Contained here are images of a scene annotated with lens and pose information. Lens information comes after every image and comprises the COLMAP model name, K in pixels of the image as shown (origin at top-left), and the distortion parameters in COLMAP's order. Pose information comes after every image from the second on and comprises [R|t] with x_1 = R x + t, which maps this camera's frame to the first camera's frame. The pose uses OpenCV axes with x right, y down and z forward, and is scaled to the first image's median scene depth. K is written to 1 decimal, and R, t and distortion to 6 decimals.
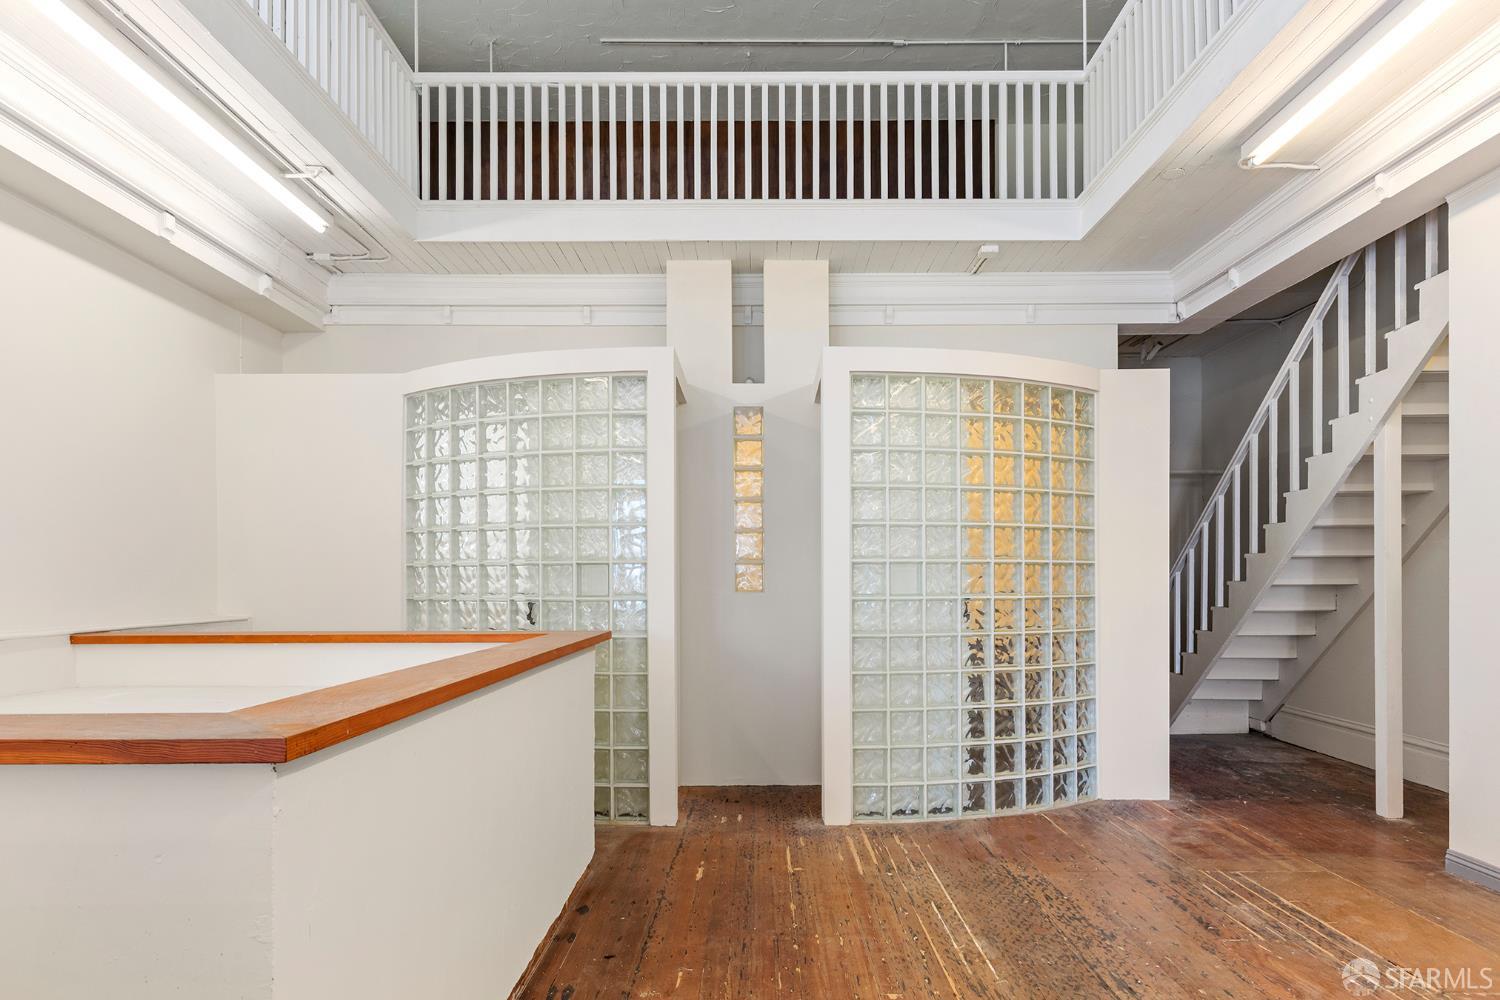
lens RADIAL K [[896.4, 0, 741.5], [0, 896.4, 581.1], [0, 0, 1]] dist [-0.001439, 0.000378]
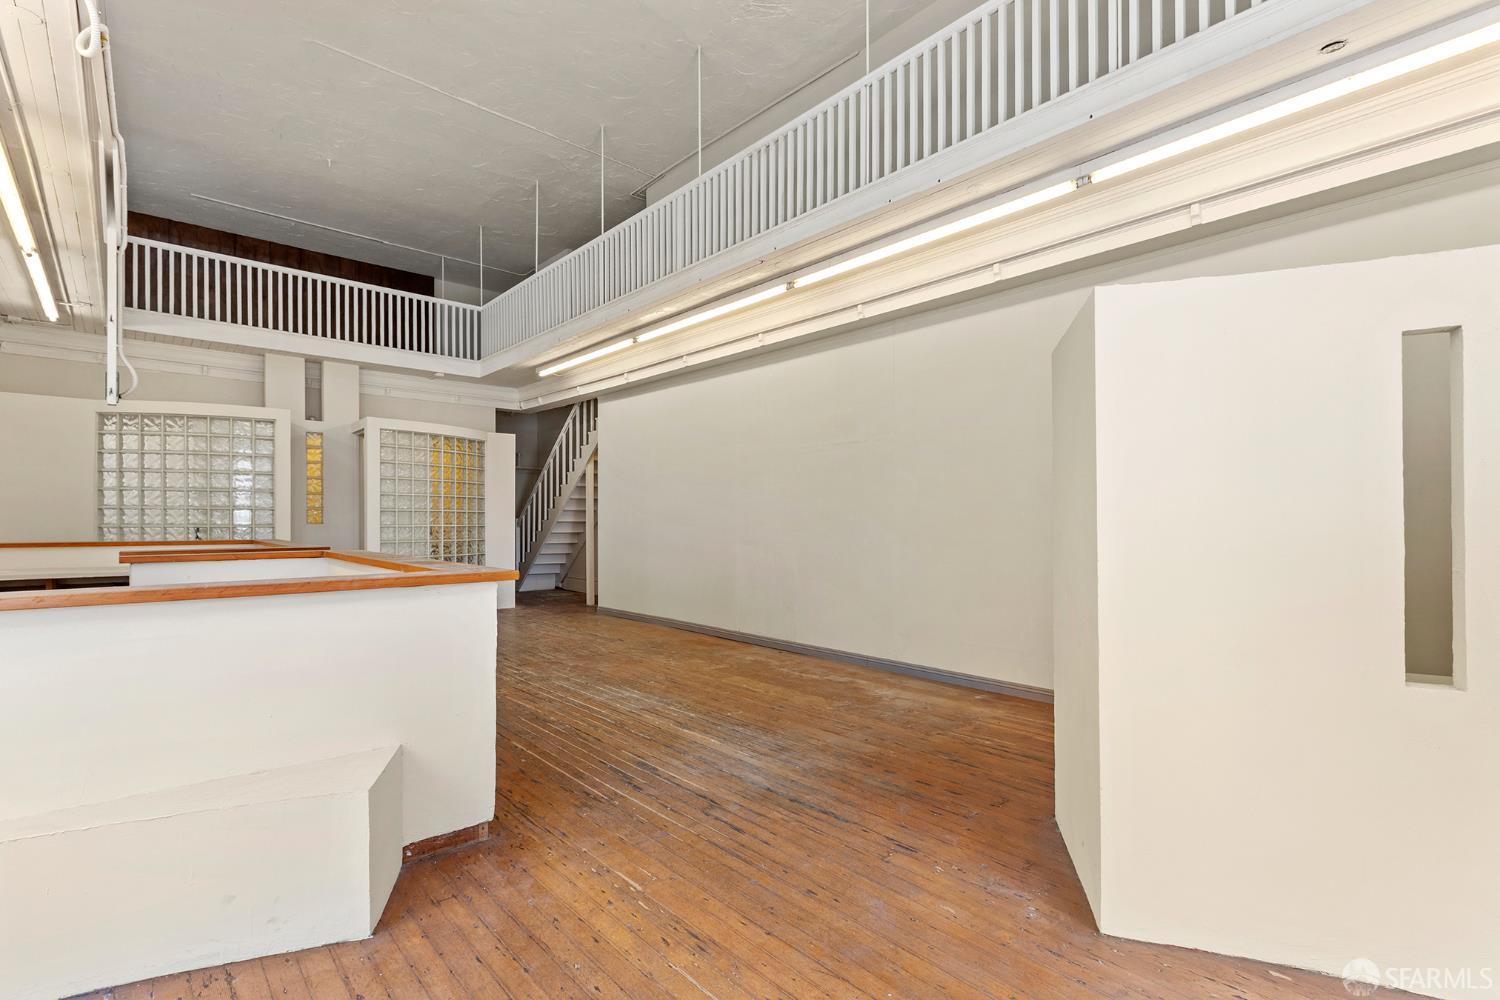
lens RADIAL K [[716.8, 0, 758.5], [0, 716.8, 526.7], [0, 0, 1]] dist [-0.012410, 0.002729]
pose [[0.743858, -0.000662, 0.668337, -0.357571], [-0.003566, 0.999981, 0.004959, 0.007766], [-0.668328, -0.006073, 0.743842, -0.956814]]
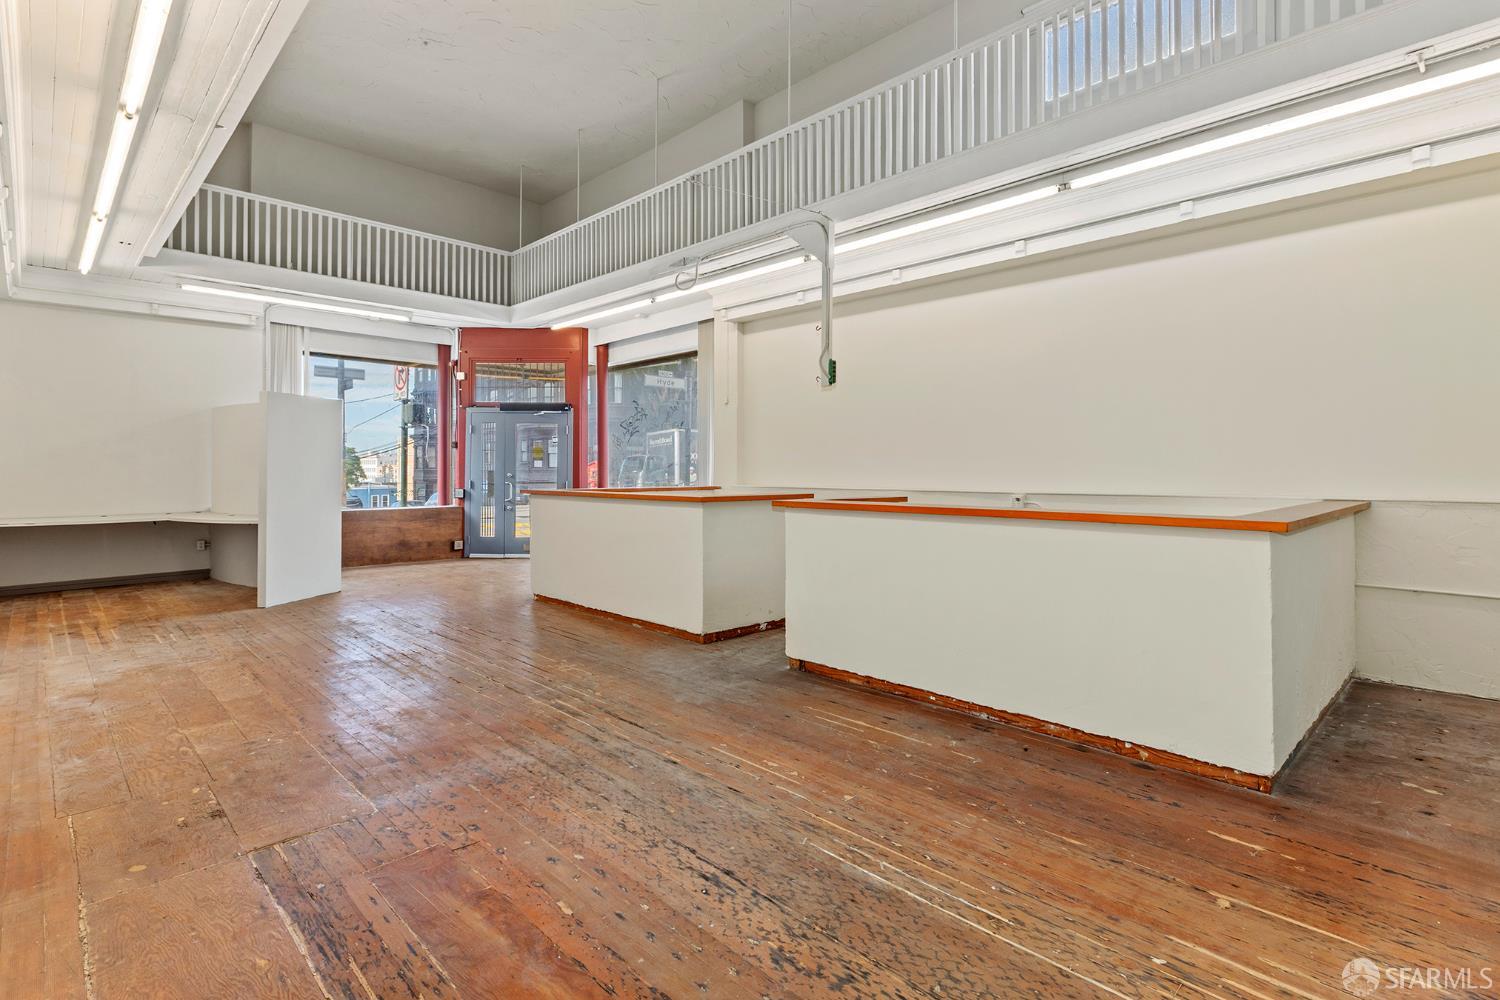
lens RADIAL K [[716.8, 0, 764.6], [0, 716.8, 468.8], [0, 0, 1]] dist [-0.012410, 0.002729]
pose [[-0.699650, 0.006095, -0.714460, 0.544268], [0.002648, 0.999979, 0.005938, 0.000006], [0.714481, 0.002263, -0.699652, 0.915801]]
